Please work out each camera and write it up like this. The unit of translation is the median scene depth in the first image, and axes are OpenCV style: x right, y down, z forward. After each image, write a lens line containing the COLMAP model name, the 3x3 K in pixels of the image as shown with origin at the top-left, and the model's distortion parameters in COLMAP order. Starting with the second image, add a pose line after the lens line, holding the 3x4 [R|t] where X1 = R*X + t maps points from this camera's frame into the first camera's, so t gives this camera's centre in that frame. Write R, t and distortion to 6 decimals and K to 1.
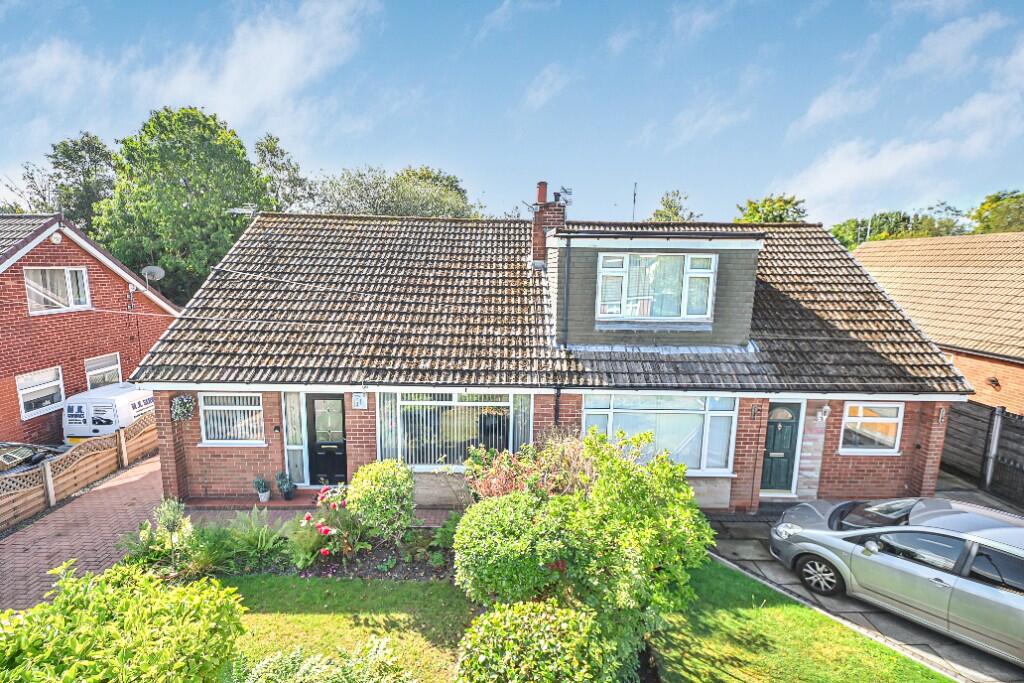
lens RADIAL K [[464.7, 0, 522.2], [0, 464.7, 345.4], [0, 0, 1]] dist [0.006804, -0.007708]
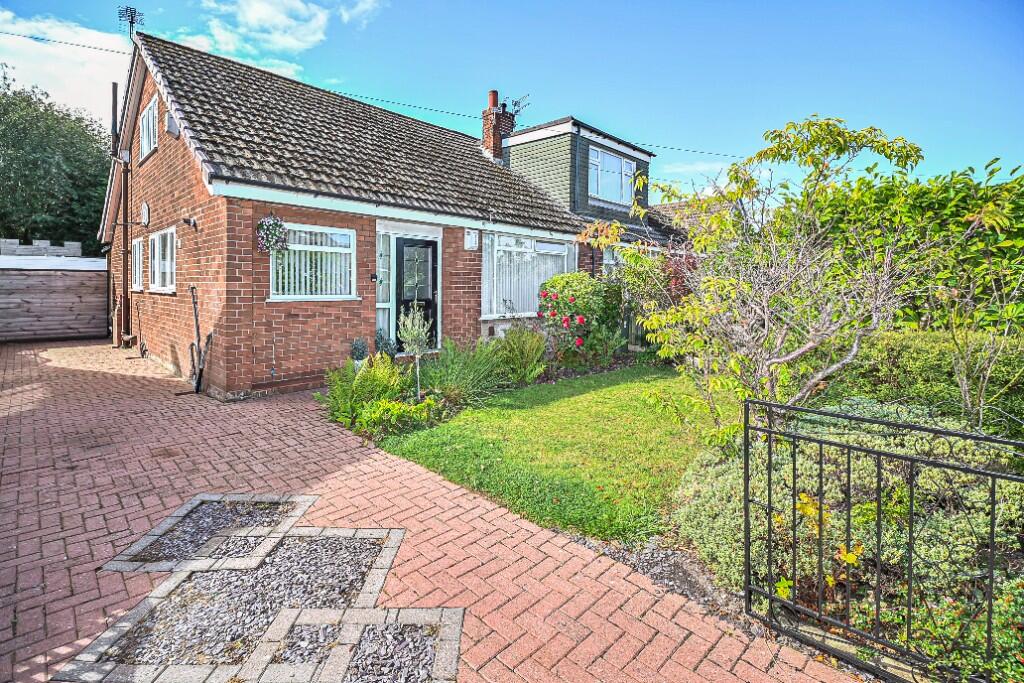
lens RADIAL K [[464.7, 0, 509.1], [0, 464.7, 299.8], [0, 0, 1]] dist [0.006804, -0.007708]
pose [[0.723664, -0.031141, 0.689450, -0.901900], [0.114603, 0.990534, -0.075550, 0.303086], [-0.680571, 0.133685, 0.720383, 0.274858]]
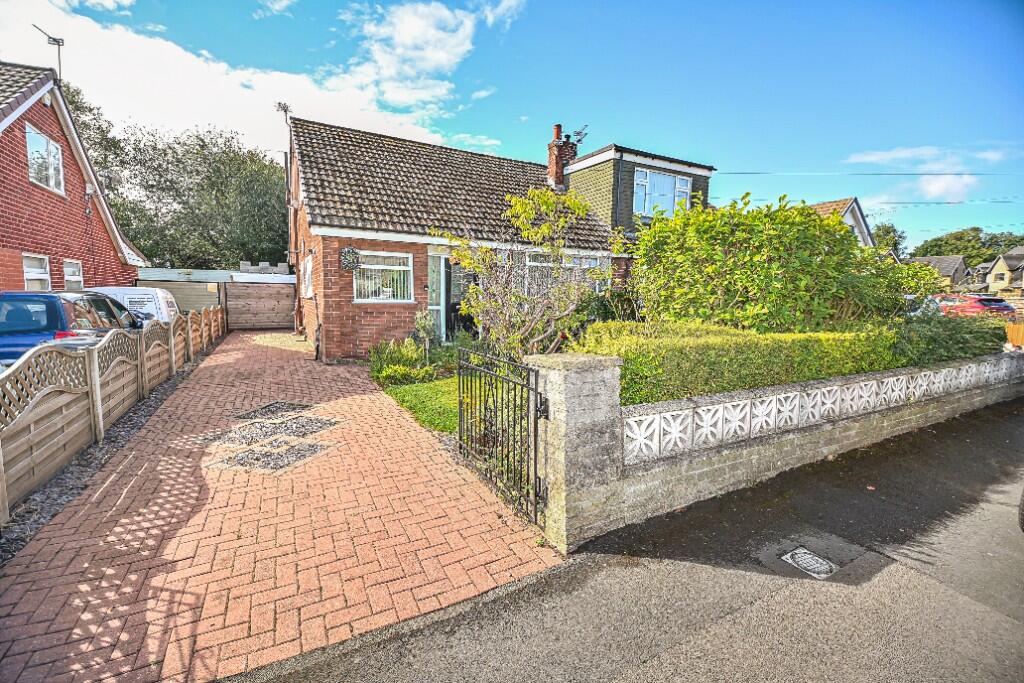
lens RADIAL K [[429.1, 0, 514.6], [0, 429.1, 351.3], [0, 0, 1]] dist [0.003461, -0.001571]
pose [[0.893726, -0.064958, 0.443886, -0.799516], [0.075523, 0.997125, -0.006139, 0.354117], [-0.442211, 0.039010, 0.896062, -0.011639]]
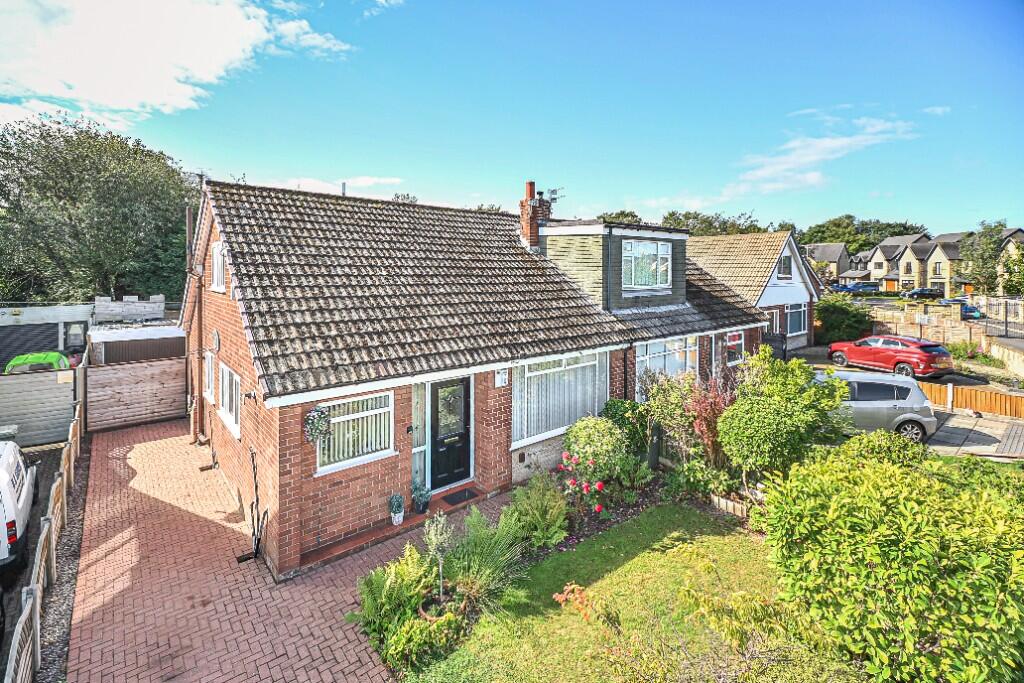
lens RADIAL K [[464.7, 0, 521.1], [0, 464.7, 276.9], [0, 0, 1]] dist [0.006804, -0.007708]
pose [[0.783226, -0.026355, 0.621178, -0.889411], [0.113356, 0.988408, -0.100992, 0.009469], [-0.611316, 0.149513, 0.777135, 0.156835]]
